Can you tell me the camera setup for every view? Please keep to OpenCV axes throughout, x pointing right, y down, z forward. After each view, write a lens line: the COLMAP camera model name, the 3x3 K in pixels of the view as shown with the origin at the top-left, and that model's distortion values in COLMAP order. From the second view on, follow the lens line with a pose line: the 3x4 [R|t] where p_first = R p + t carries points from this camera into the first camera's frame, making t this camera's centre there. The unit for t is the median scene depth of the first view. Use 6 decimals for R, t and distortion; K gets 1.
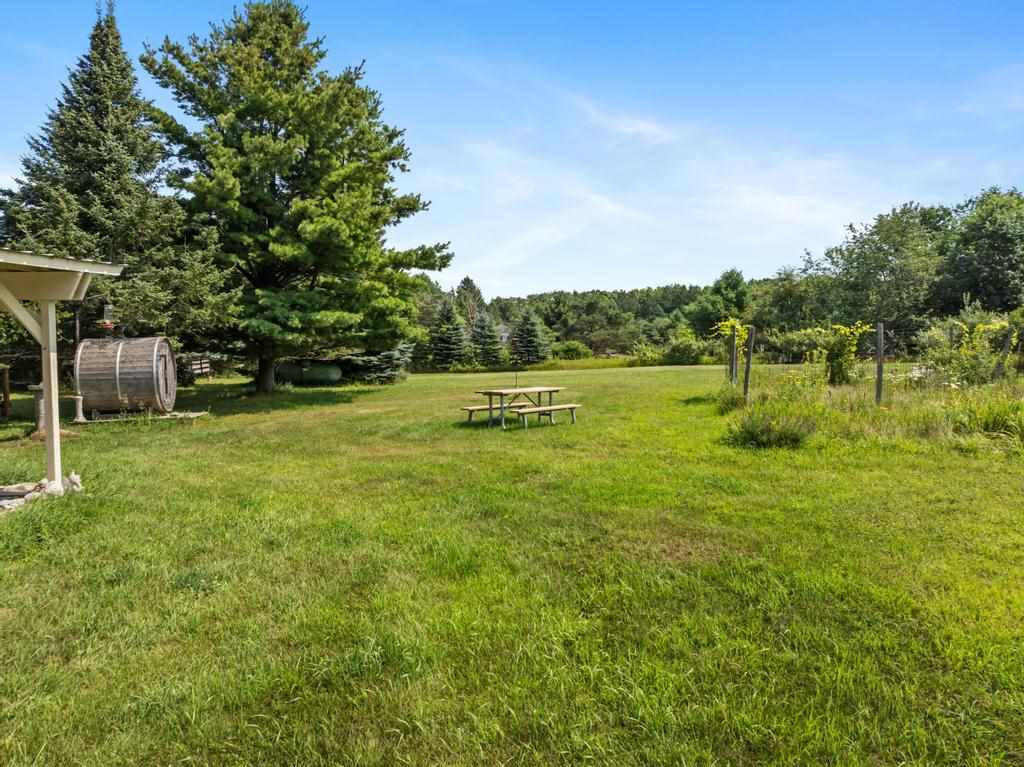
lens RADIAL K [[706.1, 0, 512.0], [0, 706.1, 383.5], [0, 0, 1]] dist [-0.037520, 0.001245]
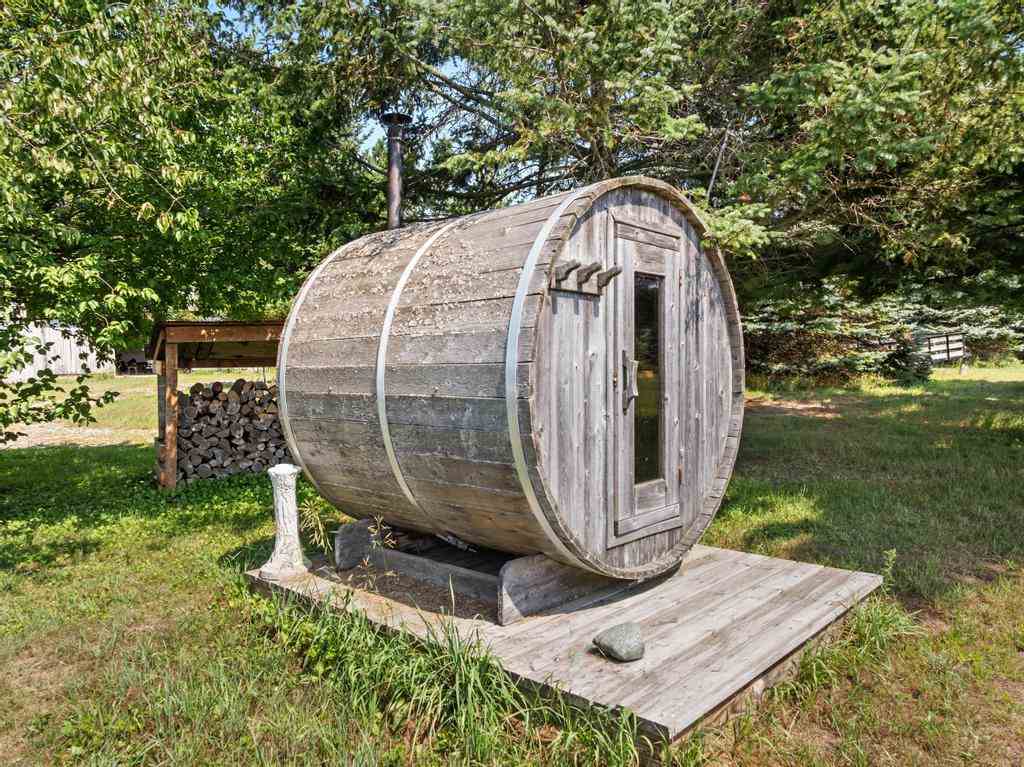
lens RADIAL K [[706.1, 0, 512.0], [0, 706.1, 383.5], [0, 0, 1]] dist [-0.037520, 0.001245]
pose [[0.543432, 0.038233, -0.838582, -0.161982], [-0.017657, 0.999262, 0.034117, -0.008115], [0.839268, -0.003734, 0.543706, 0.400125]]
